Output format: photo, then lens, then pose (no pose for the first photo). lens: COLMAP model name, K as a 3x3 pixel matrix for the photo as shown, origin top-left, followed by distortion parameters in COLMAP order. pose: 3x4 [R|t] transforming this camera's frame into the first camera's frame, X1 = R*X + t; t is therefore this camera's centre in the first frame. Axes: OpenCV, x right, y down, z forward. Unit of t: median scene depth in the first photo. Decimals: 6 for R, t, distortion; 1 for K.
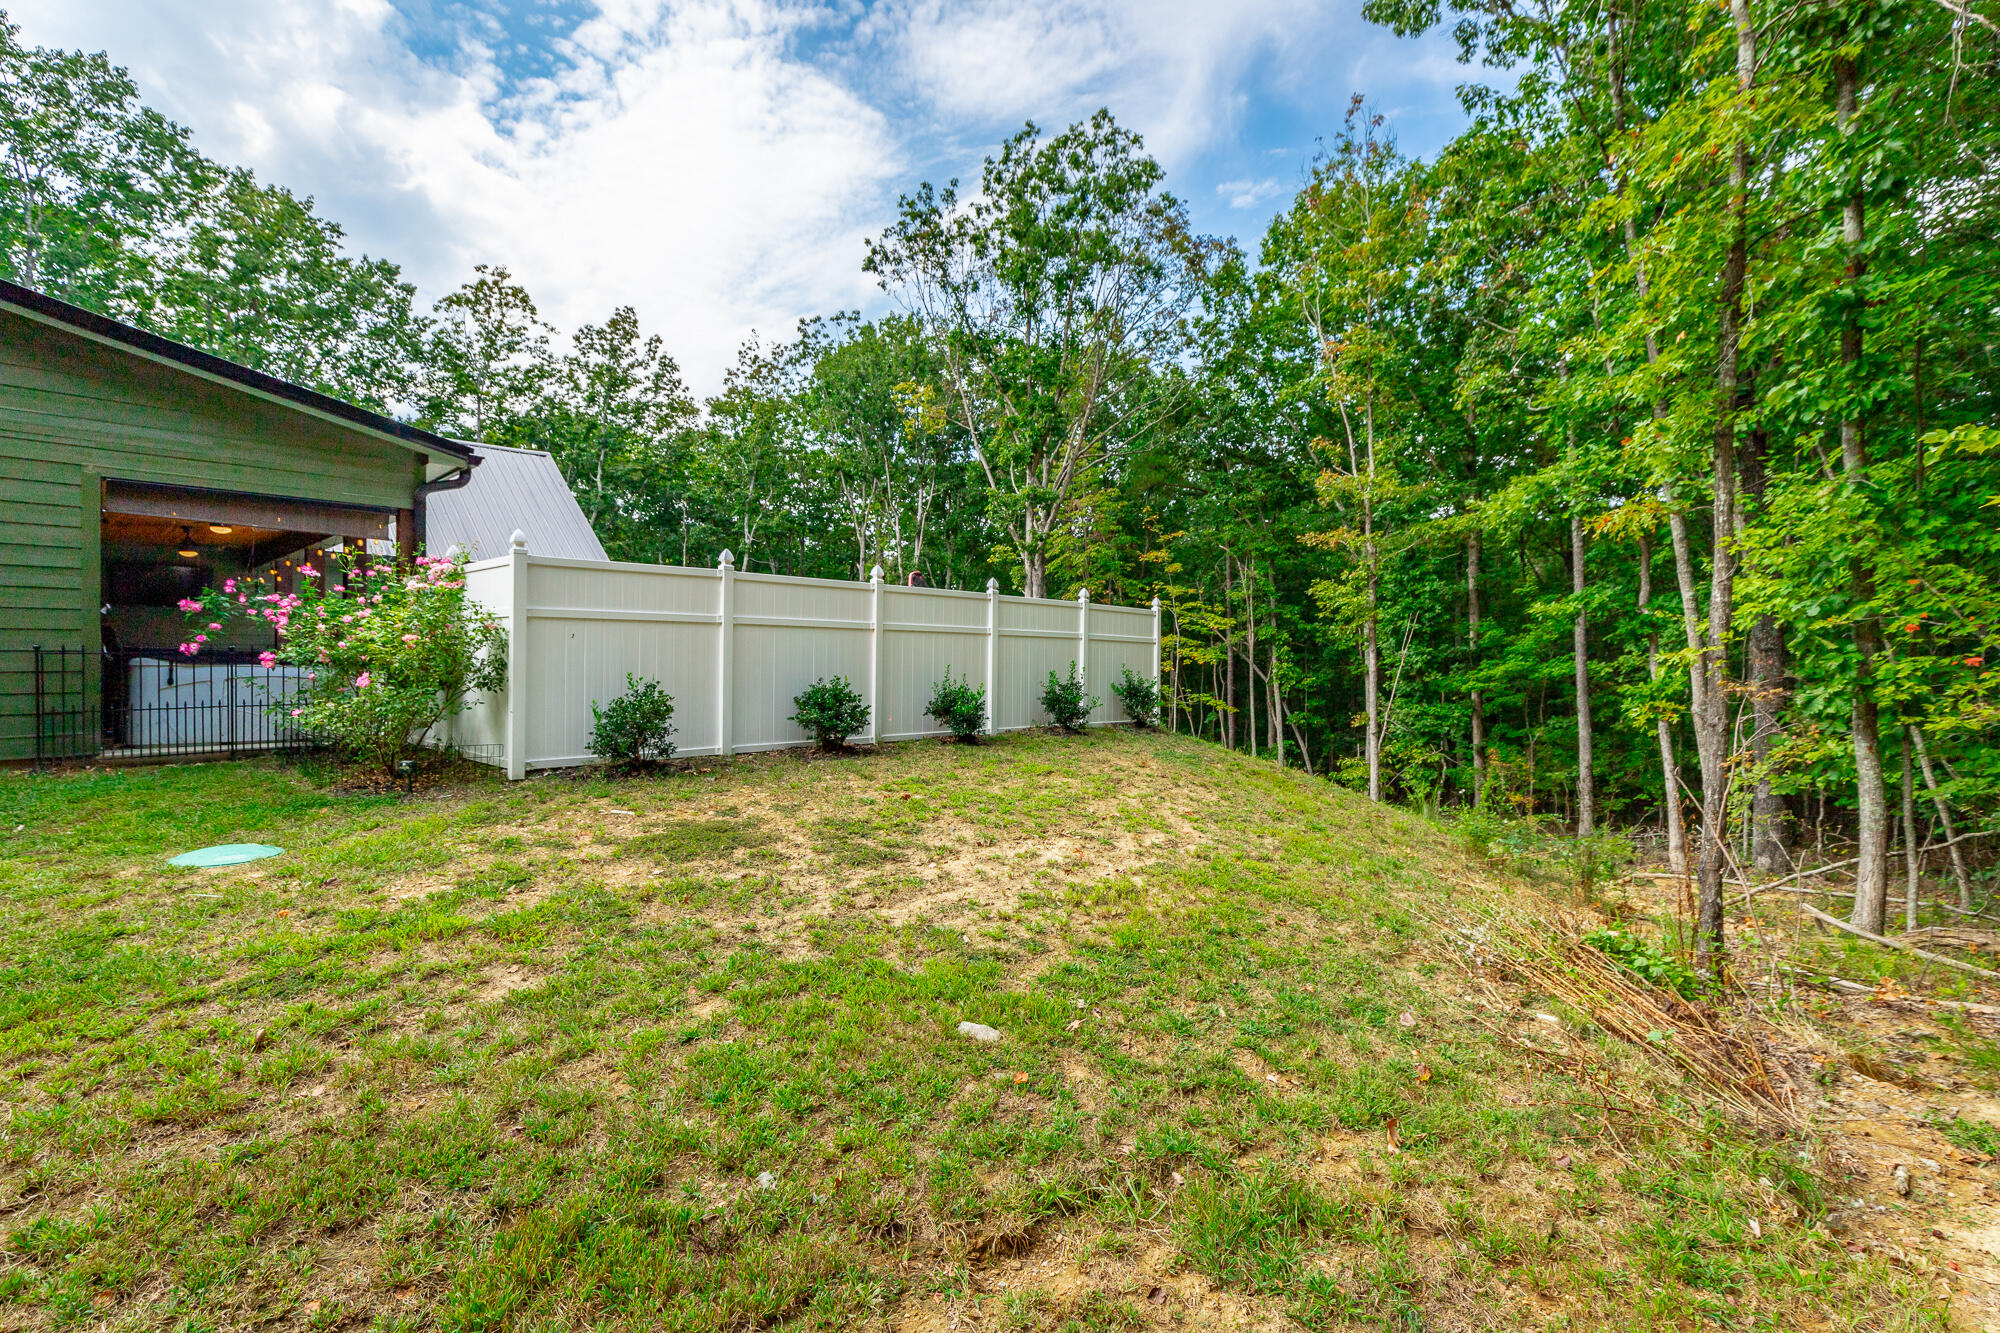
lens RADIAL K [[942.2, 0, 1011.4], [0, 942.2, 655.4], [0, 0, 1]] dist [0.000997, 0.000521]
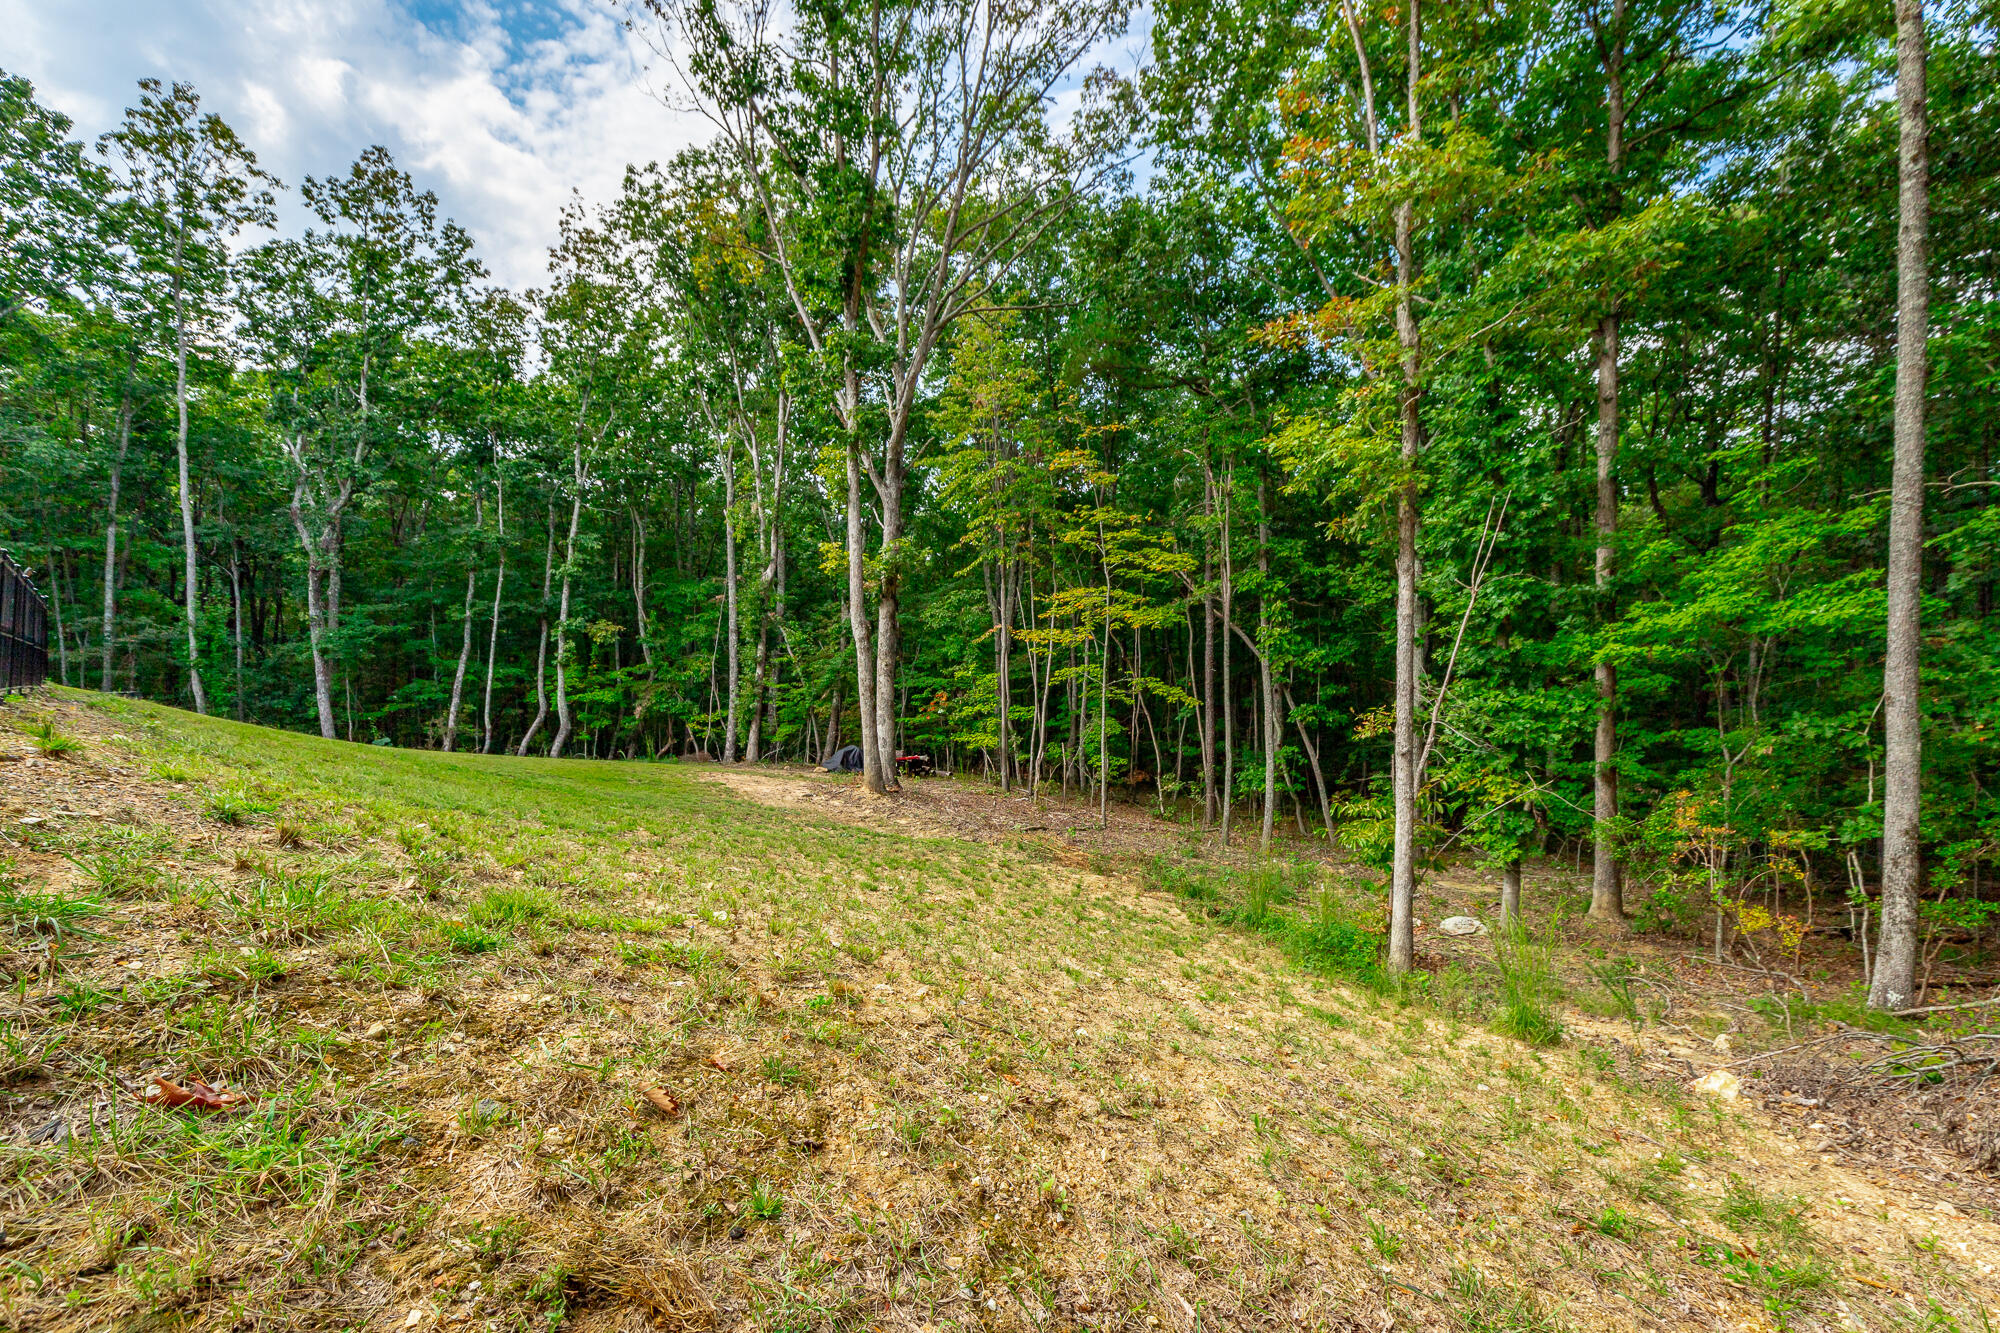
lens RADIAL K [[925.0, 0, 1030.9], [0, 925.0, 716.0], [0, 0, 1]] dist [-0.000181, 0.000078]
pose [[0.999192, -0.006183, -0.039719, 0.115240], [0.009049, 0.997335, 0.072395, 0.015939], [0.039165, -0.072696, 0.996585, 0.286204]]
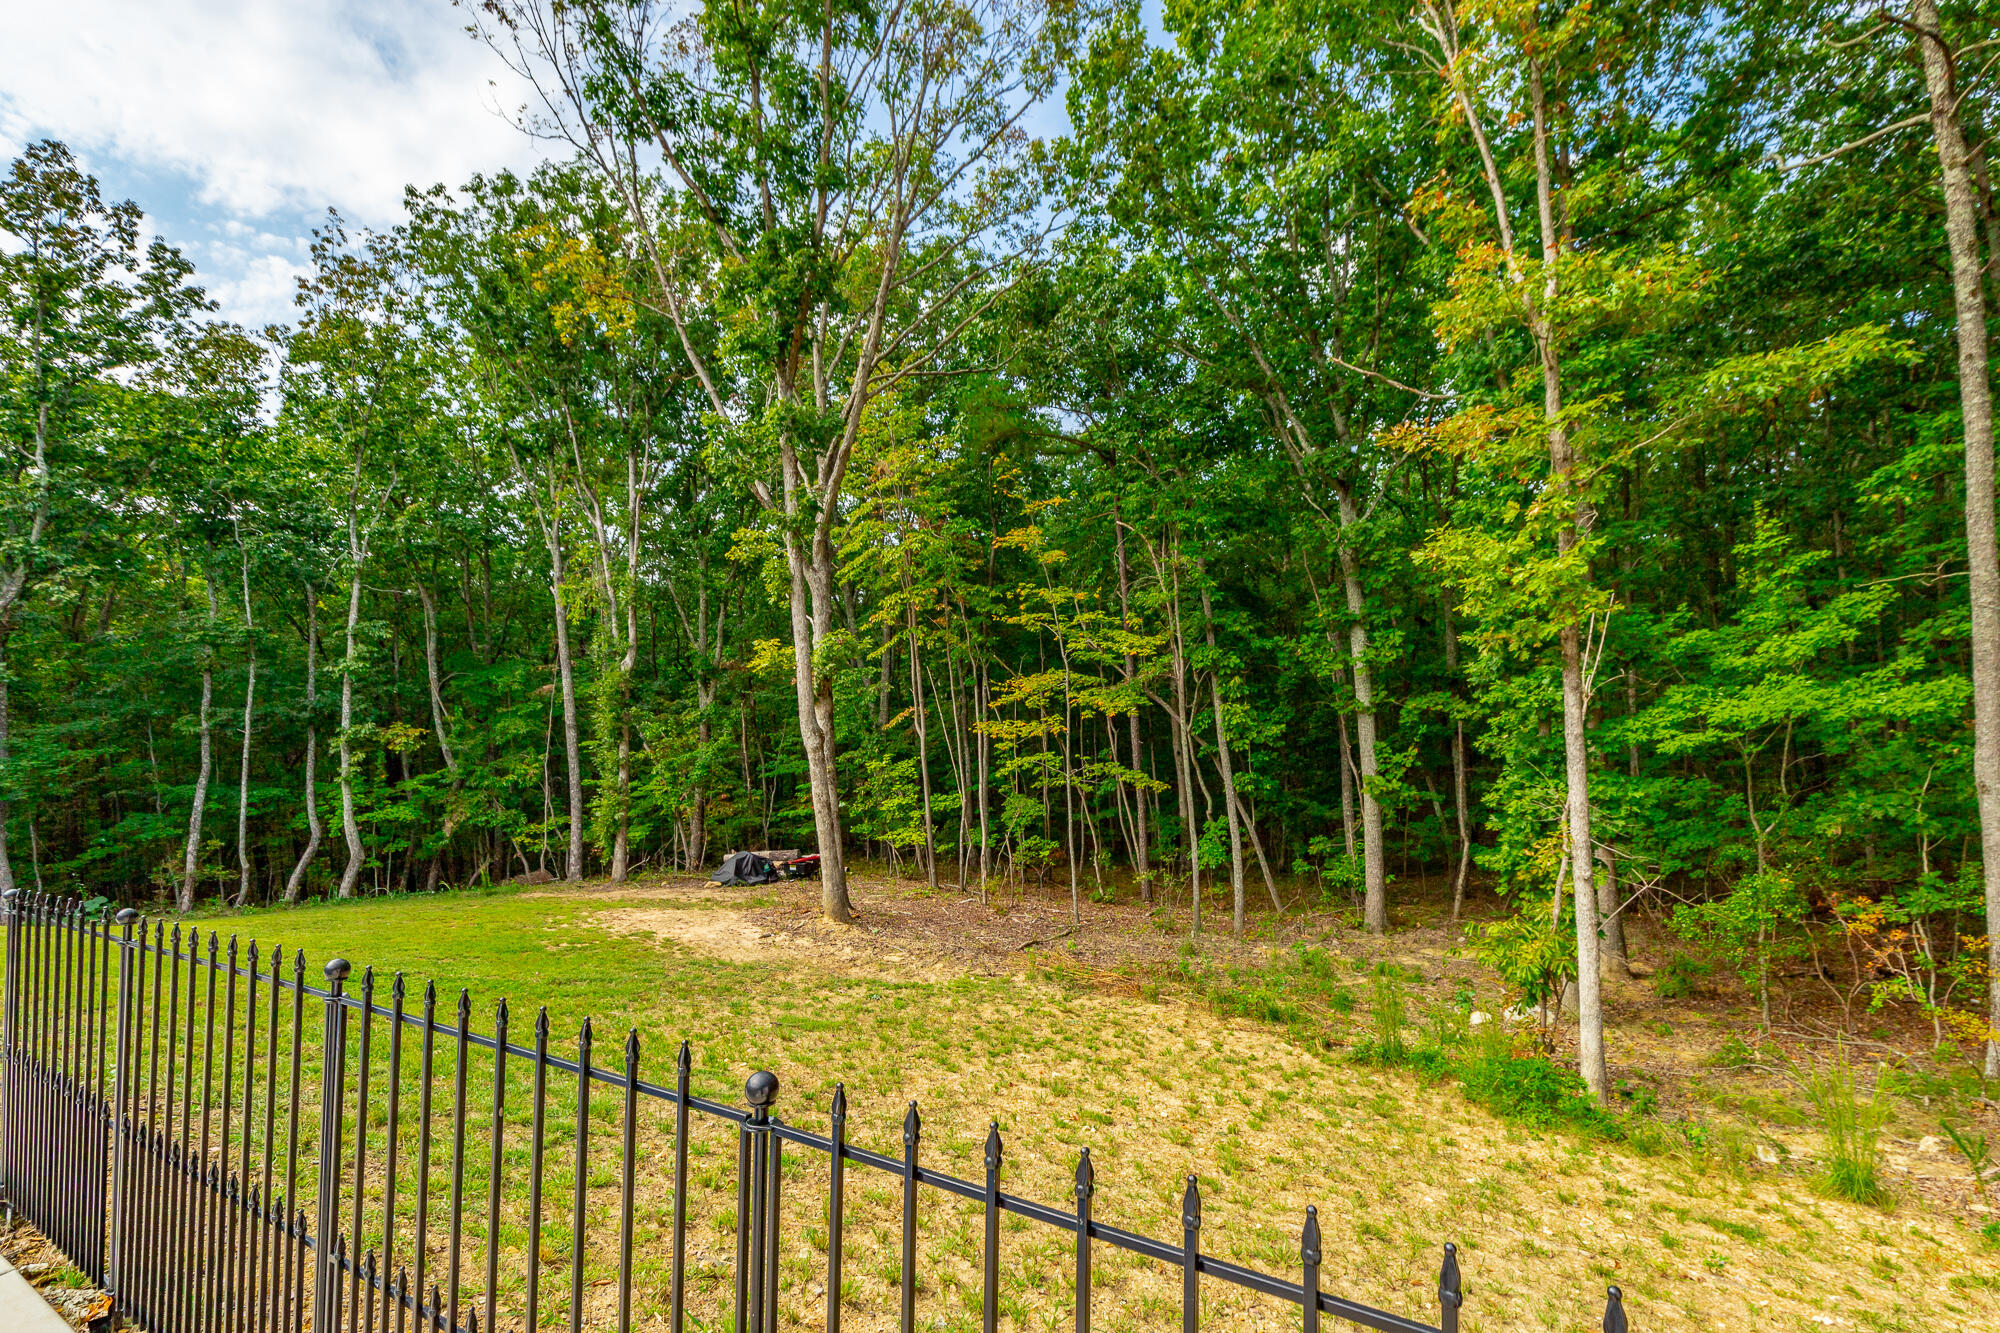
lens RADIAL K [[939.8, 0, 1029.4], [0, 939.8, 728.7], [0, 0, 1]] dist [0.000959, 0.000324]
pose [[0.978675, -0.074236, 0.191532, 0.028528], [0.065567, 0.996533, 0.051218, -0.012825], [-0.194671, -0.037568, 0.980149, 0.325398]]
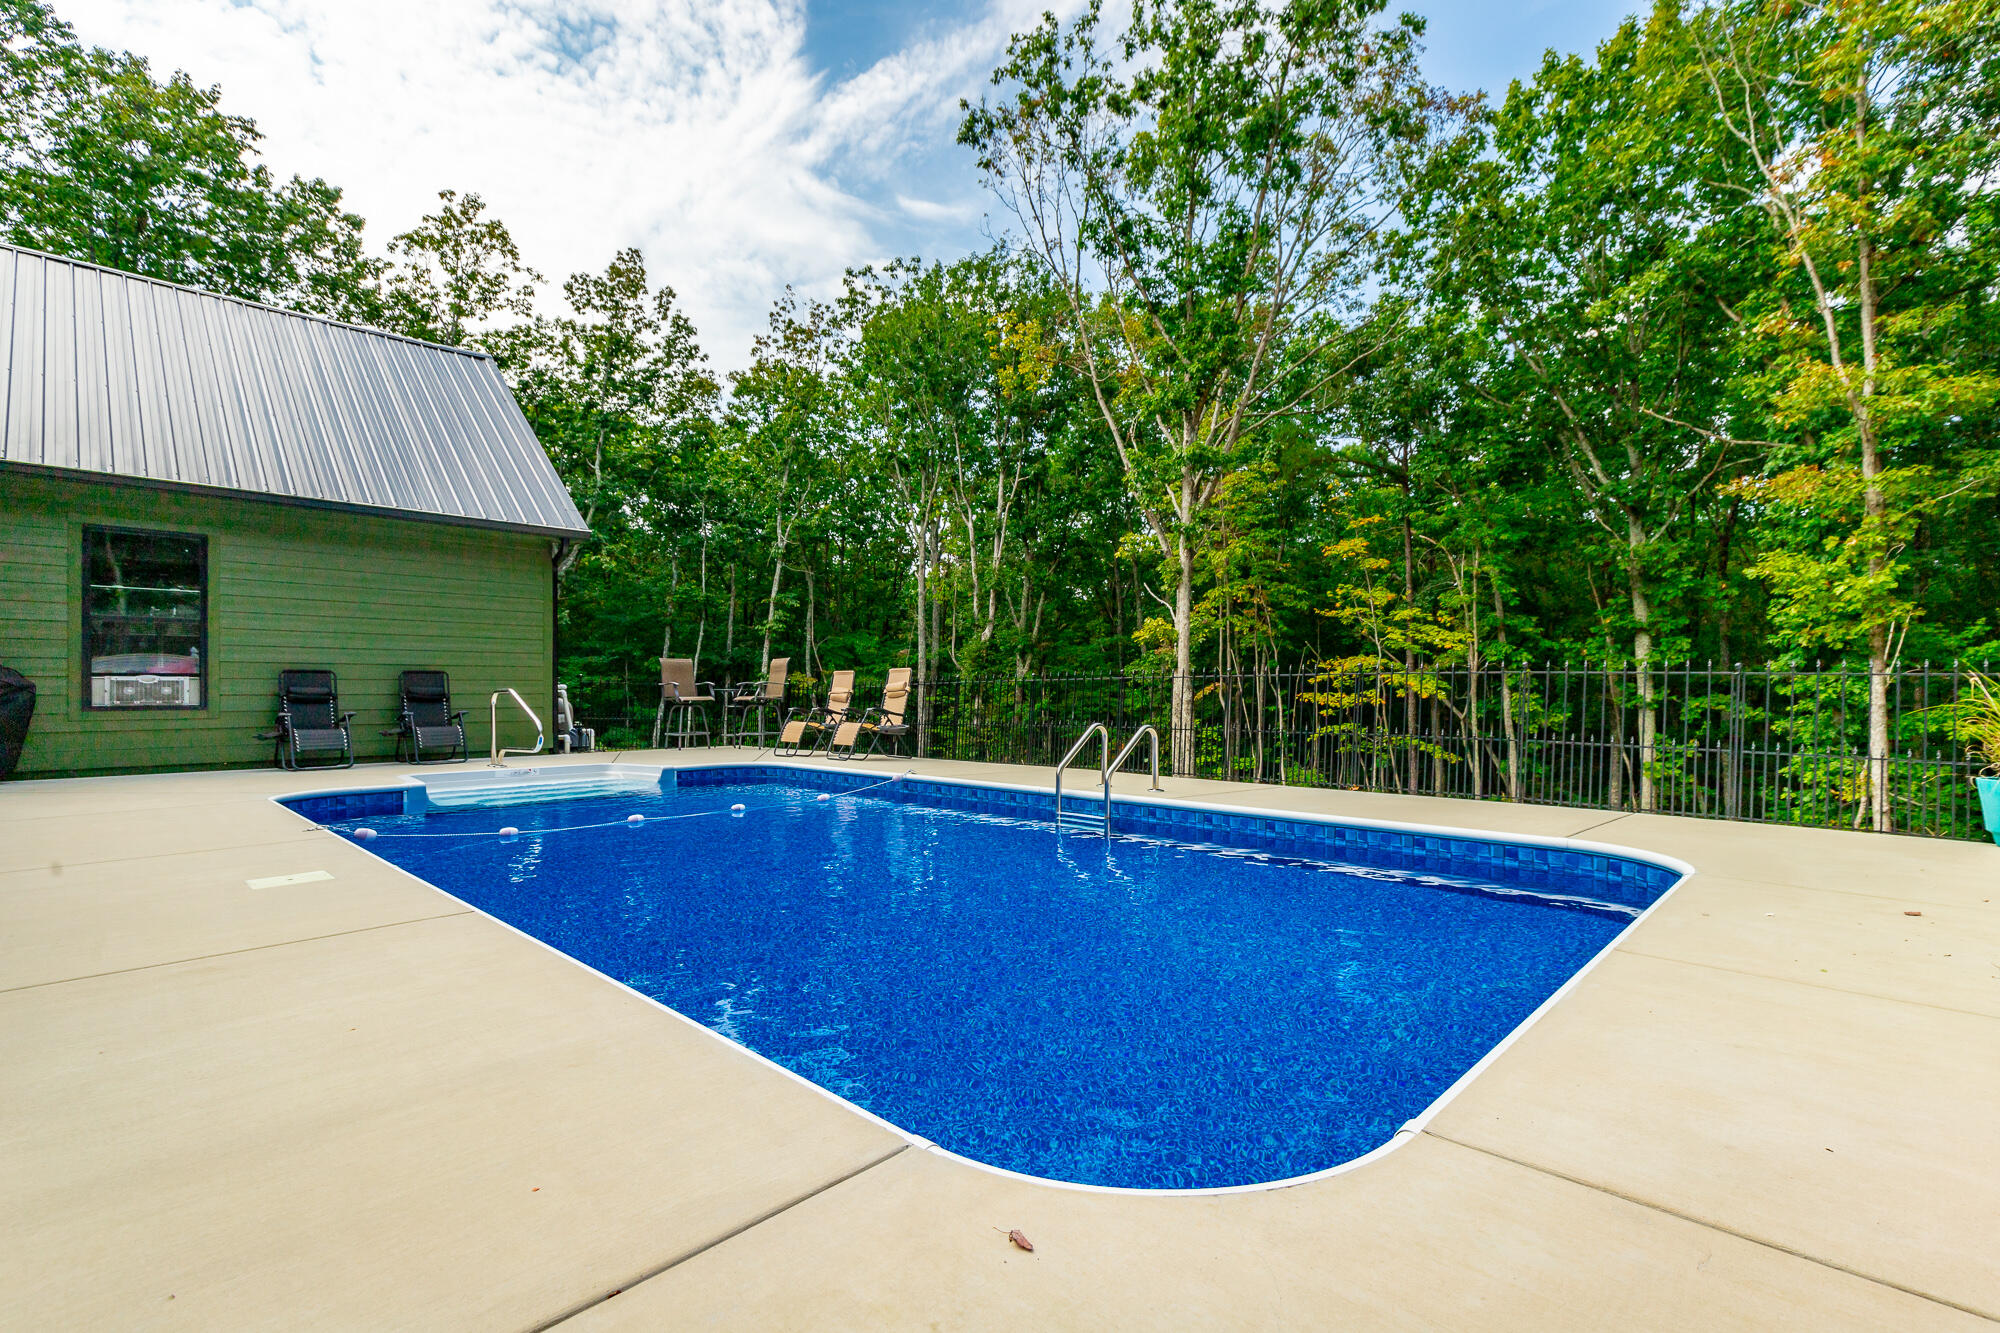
lens RADIAL K [[922.1, 0, 1016.8], [0, 922.1, 681.5], [0, 0, 1]] dist [0.000357, 0.000044]
pose [[0.999994, -0.001439, -0.003235, -0.079216], [0.001419, 0.999981, -0.006054, 0.001920], [0.003244, 0.006049, 0.999976, 0.220599]]
